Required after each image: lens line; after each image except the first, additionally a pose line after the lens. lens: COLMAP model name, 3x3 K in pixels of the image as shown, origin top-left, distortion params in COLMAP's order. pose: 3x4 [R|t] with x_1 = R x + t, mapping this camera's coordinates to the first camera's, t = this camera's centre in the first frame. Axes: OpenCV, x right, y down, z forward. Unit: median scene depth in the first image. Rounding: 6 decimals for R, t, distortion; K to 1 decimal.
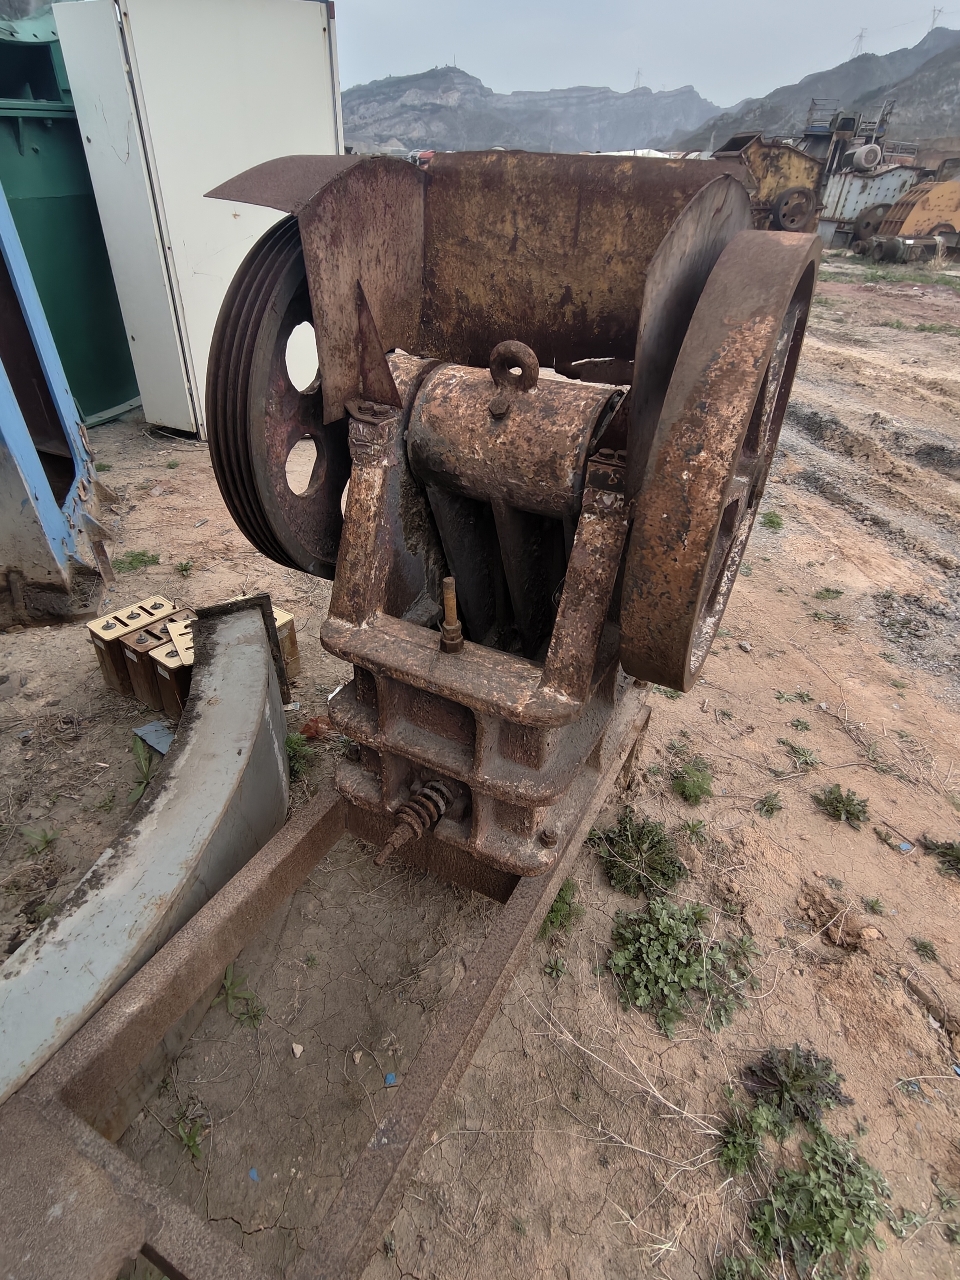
lens RADIAL K [[702.8, 0, 474.7], [0, 702.8, 634.9], [0, 0, 1]] dist [-0.021308, 0.014173]
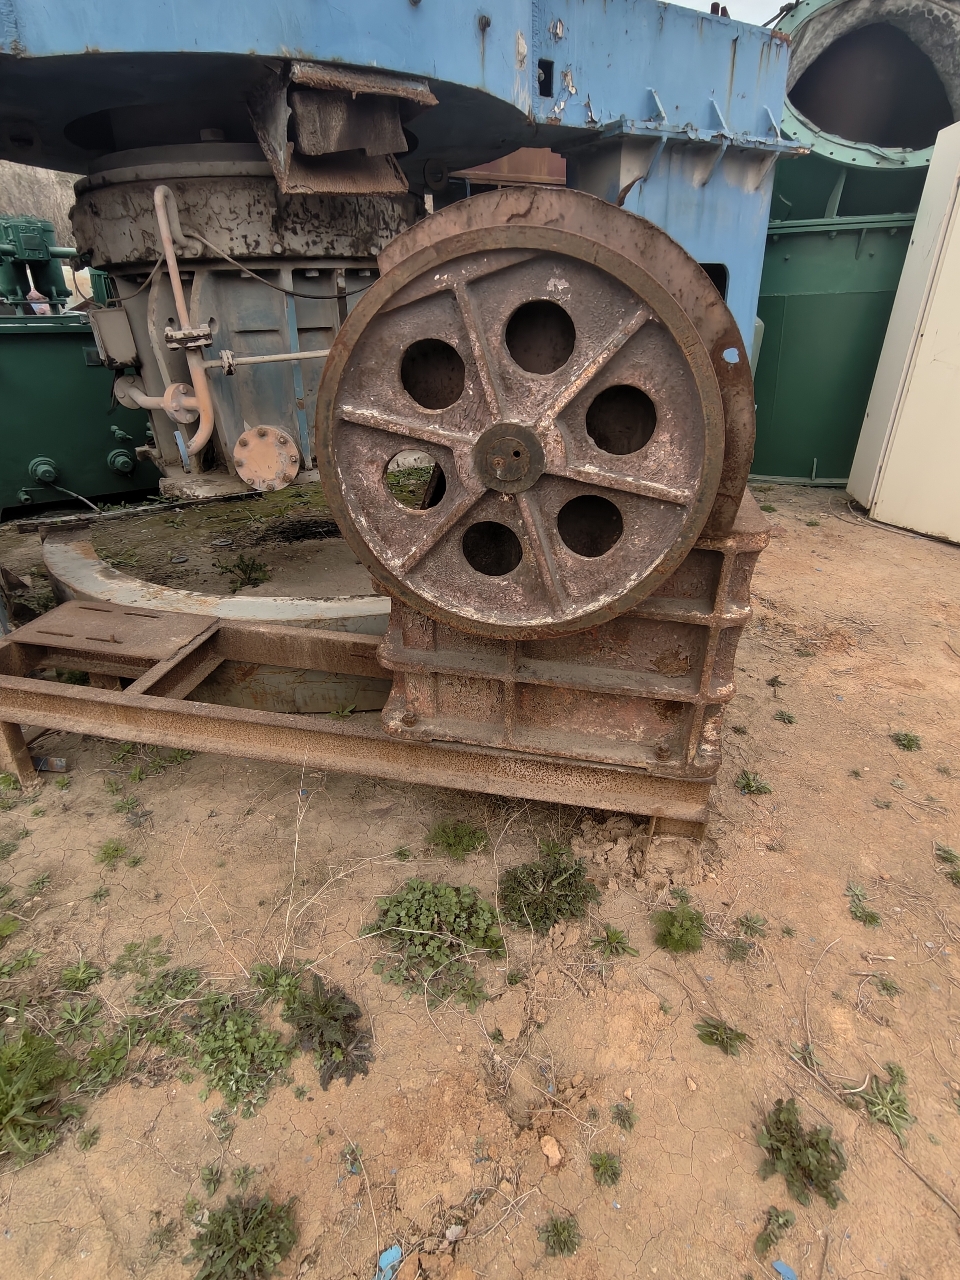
lens RADIAL K [[702.8, 0, 474.7], [0, 702.8, 634.9], [0, 0, 1]] dist [-0.021308, 0.014173]
pose [[0.292885, 0.405503, -0.865901, 1.018231], [-0.525919, 0.824636, 0.208291, -0.134731], [0.798516, 0.394388, 0.454785, 0.413111]]
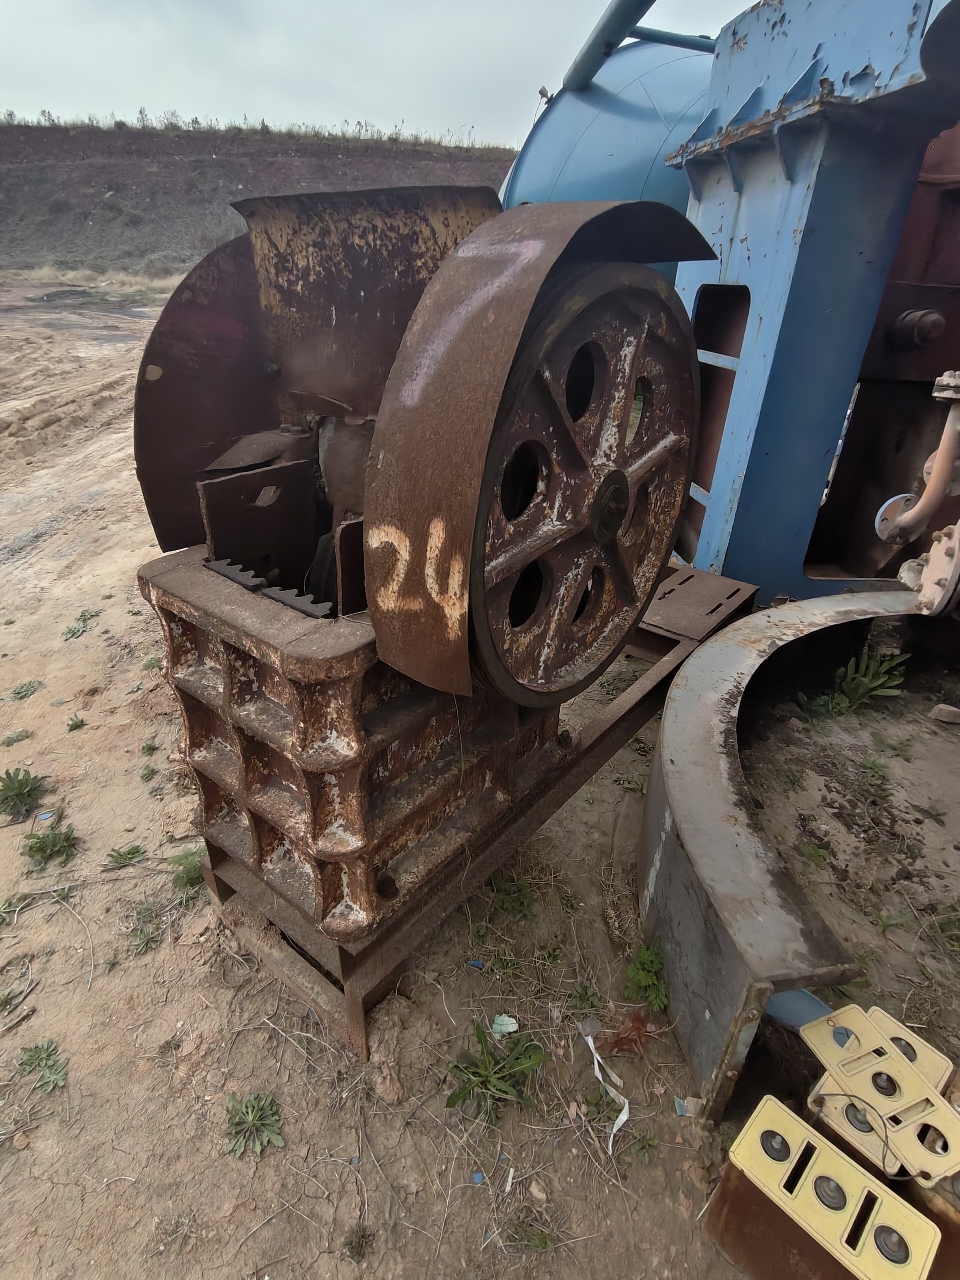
lens RADIAL K [[696.4, 0, 465.7], [0, 696.4, 633.2], [0, 0, 1]] dist [-0.031478, 0.022959]
pose [[-0.978683, -0.139499, 0.150730, -0.159872], [0.064665, 0.487283, 0.870846, -0.874304], [-0.194930, 0.862030, -0.467875, 1.395087]]
